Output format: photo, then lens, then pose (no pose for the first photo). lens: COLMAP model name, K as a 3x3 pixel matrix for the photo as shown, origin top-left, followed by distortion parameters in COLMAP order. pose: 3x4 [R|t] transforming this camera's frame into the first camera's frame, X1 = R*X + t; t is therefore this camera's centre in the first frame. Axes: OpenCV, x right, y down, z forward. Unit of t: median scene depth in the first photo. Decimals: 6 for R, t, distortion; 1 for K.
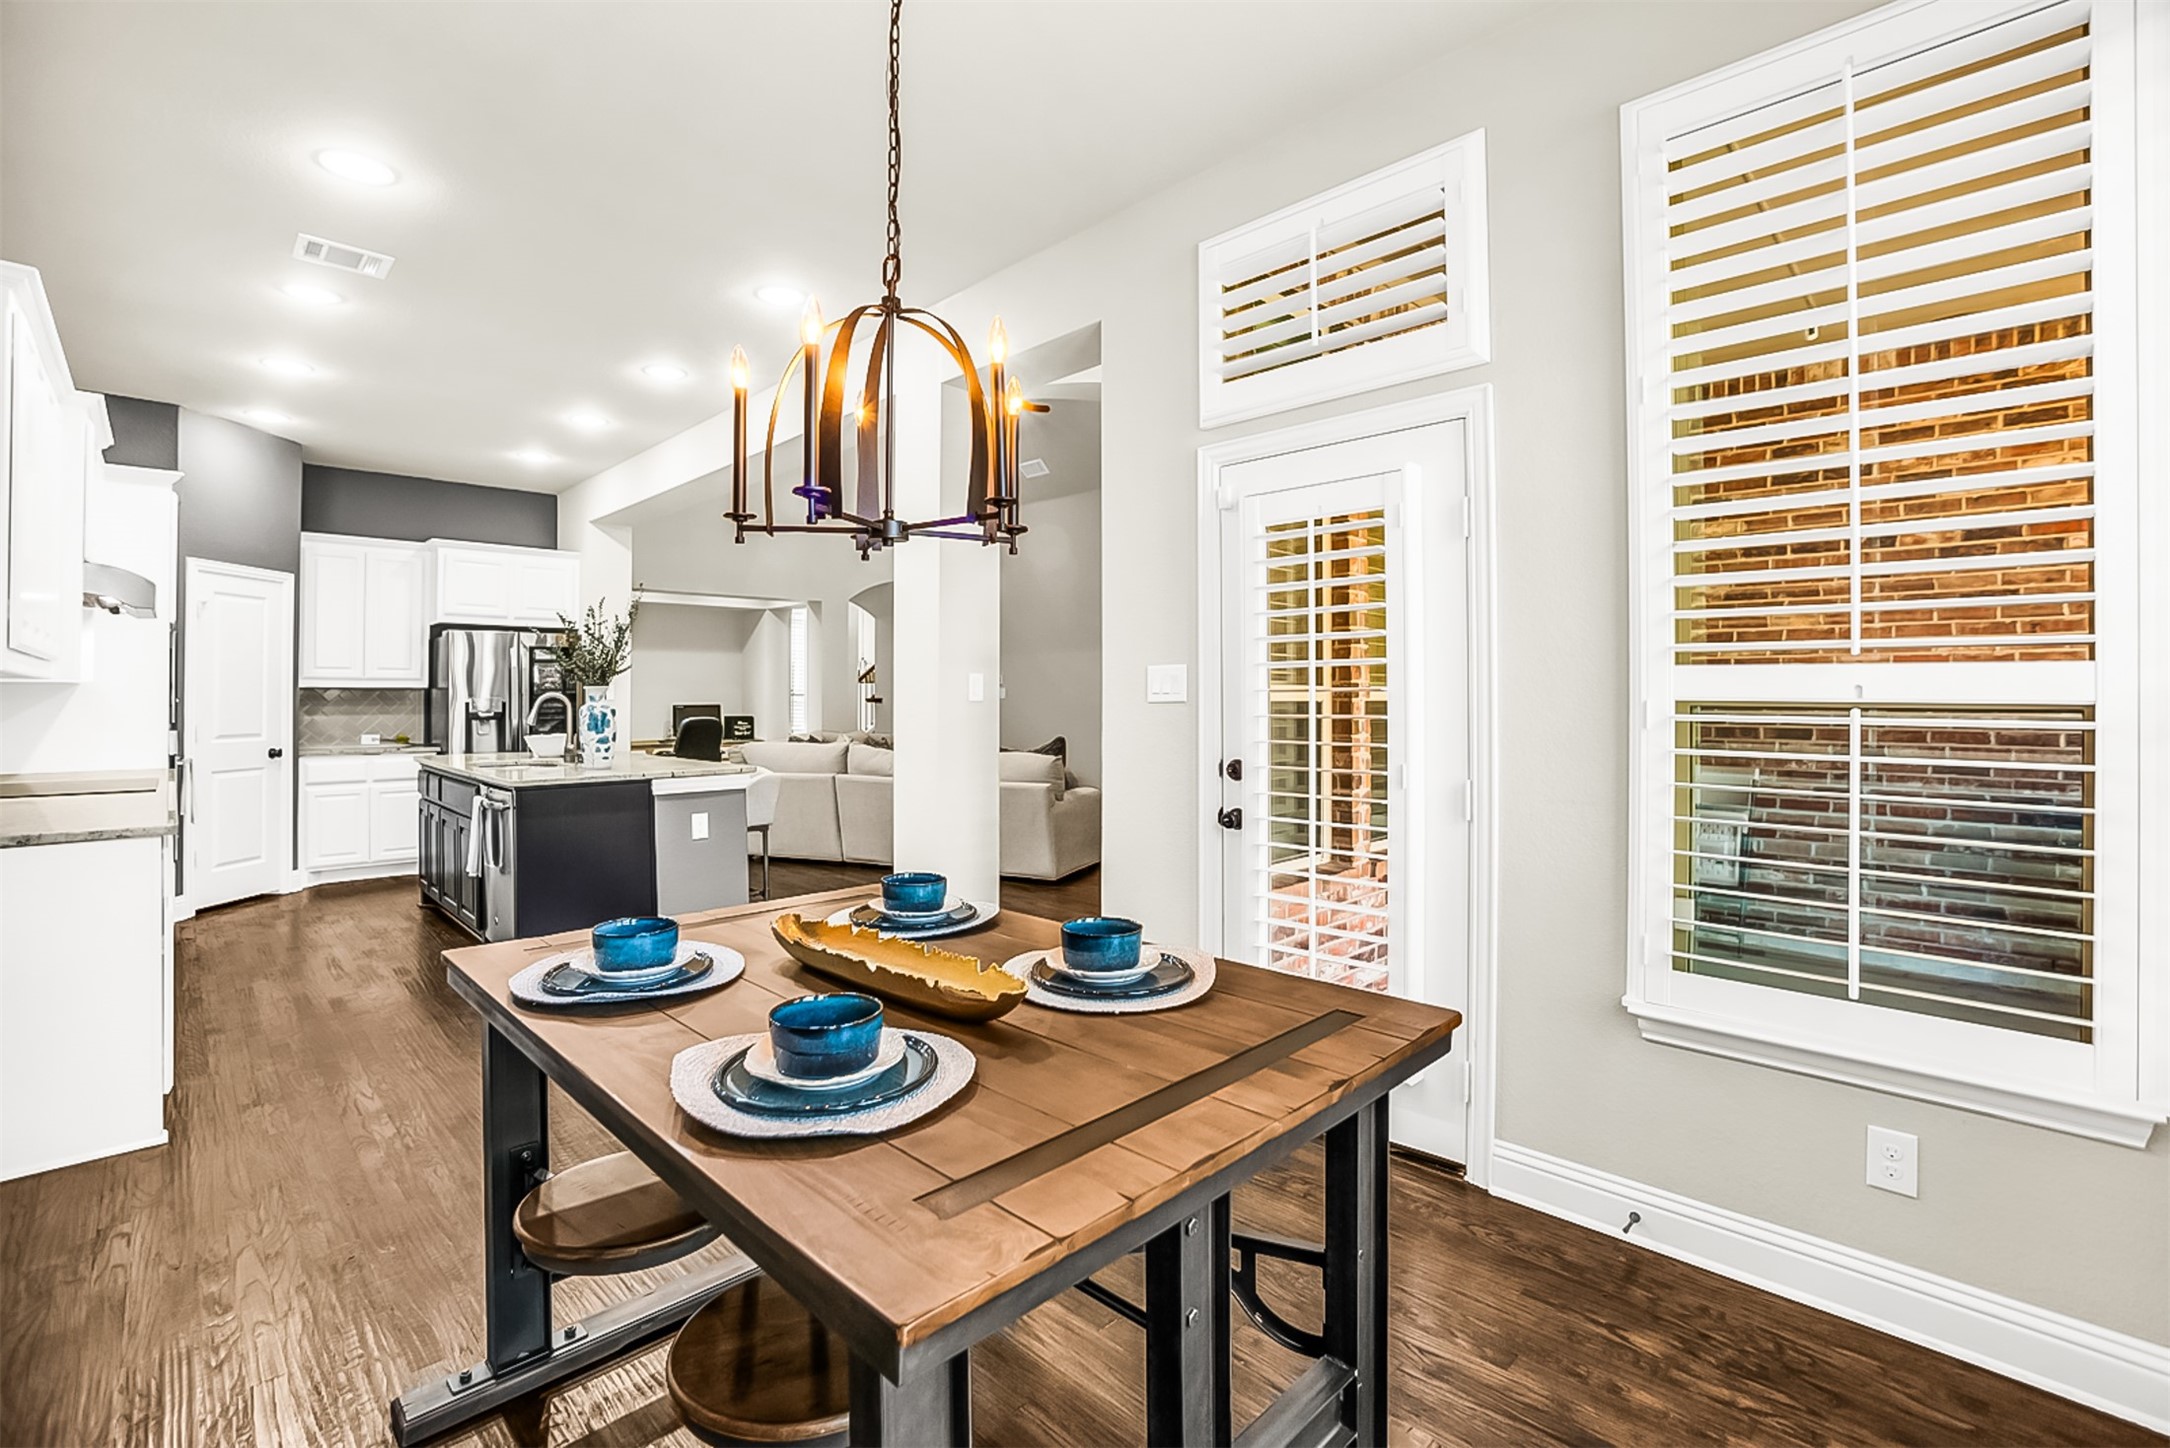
lens RADIAL K [[981.6, 0, 1117.9], [0, 981.6, 686.2], [0, 0, 1]] dist [-0.095479, 0.037639]
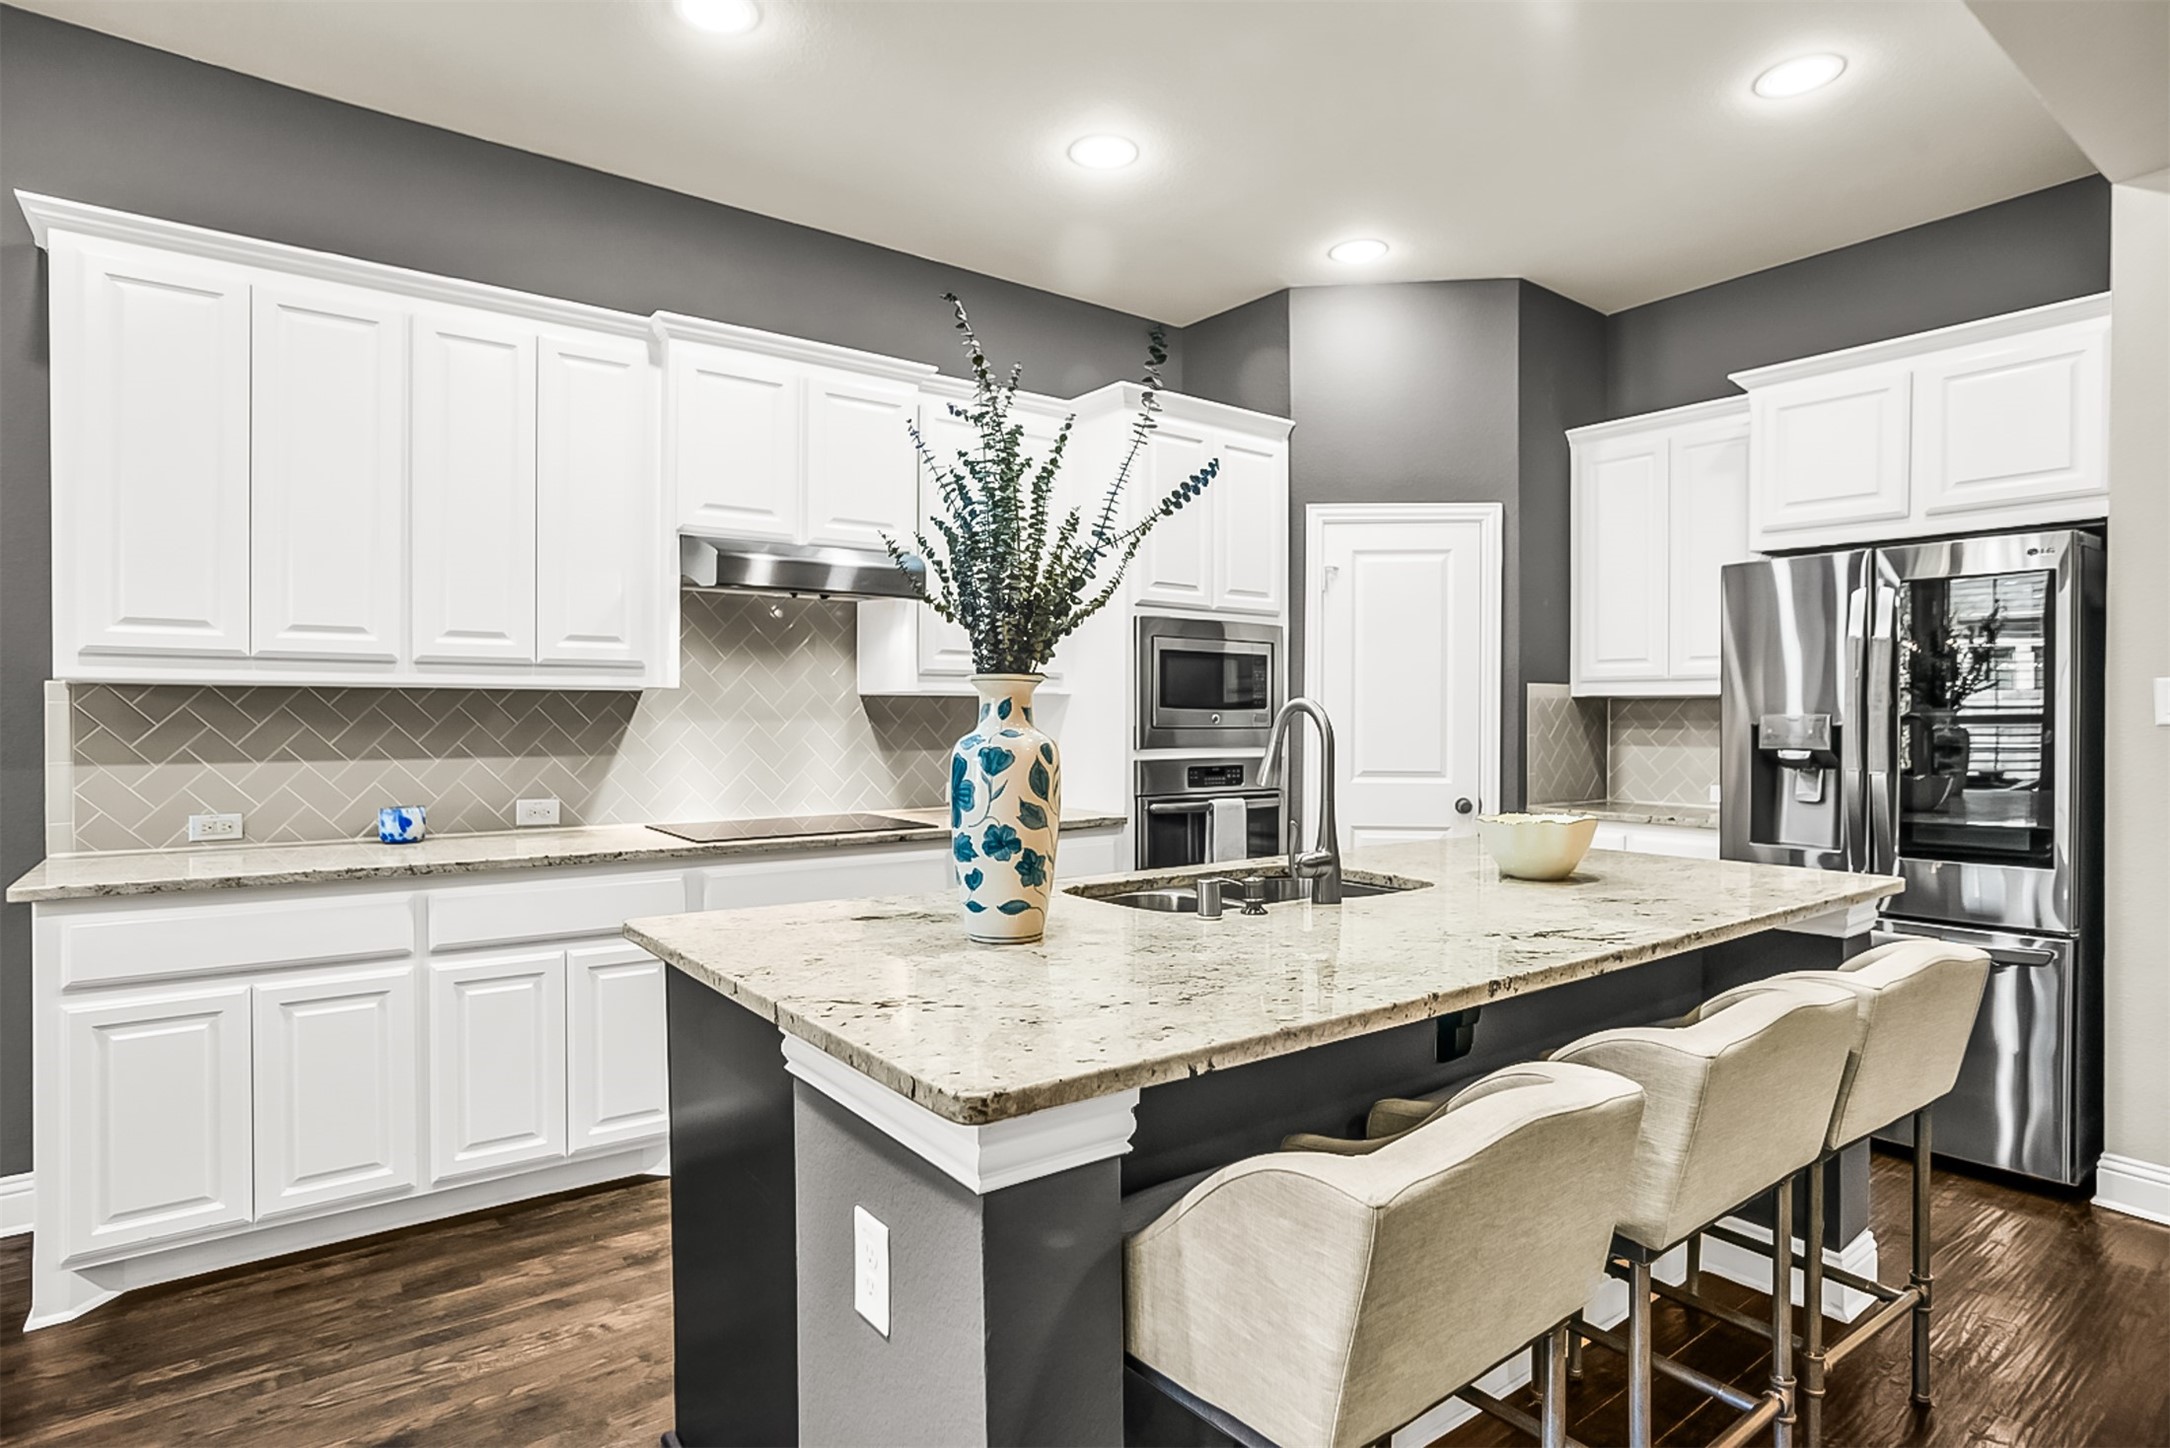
lens RADIAL K [[1133.9, 0, 1085.0], [0, 1133.9, 724.0], [0, 0, 1]] dist [-0.011787, 0.000036]
pose [[-0.150646, 0.008187, -0.988554, -0.137523], [0.008175, 0.999942, 0.007036, 0.010906], [0.988554, -0.007021, -0.150705, 0.841324]]
